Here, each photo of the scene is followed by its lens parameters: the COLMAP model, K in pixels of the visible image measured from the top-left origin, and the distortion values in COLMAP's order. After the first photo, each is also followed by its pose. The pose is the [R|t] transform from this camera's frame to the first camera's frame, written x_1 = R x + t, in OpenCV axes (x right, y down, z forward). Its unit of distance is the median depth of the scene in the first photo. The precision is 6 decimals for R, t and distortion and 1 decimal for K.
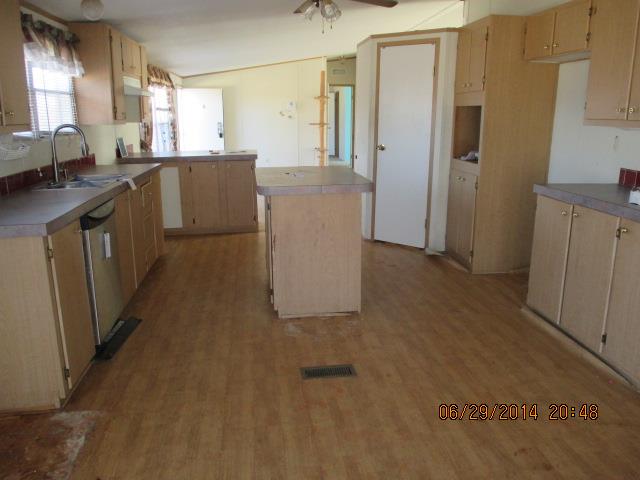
lens RADIAL K [[534.5, 0, 320.7], [0, 534.5, 226.6], [0, 0, 1]] dist [-0.011055, -0.004788]
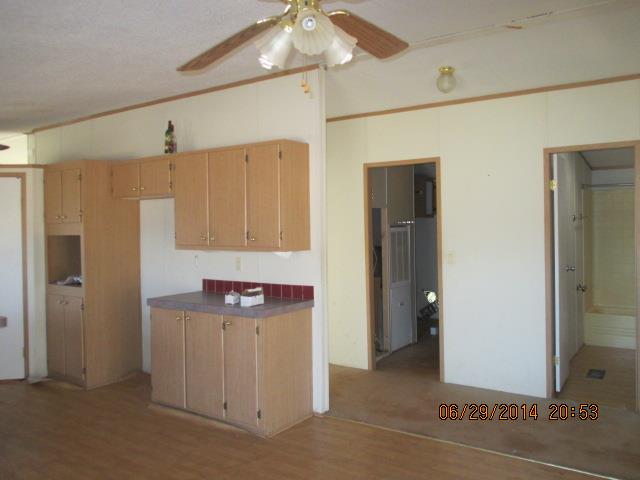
lens RADIAL K [[534.5, 0, 320.7], [0, 534.5, 226.6], [0, 0, 1]] dist [-0.011055, -0.004788]
pose [[0.663401, -0.022995, 0.747911, -0.197495], [0.177216, 0.975919, -0.127187, -0.011899], [-0.726976, 0.216917, 0.651501, -0.100656]]
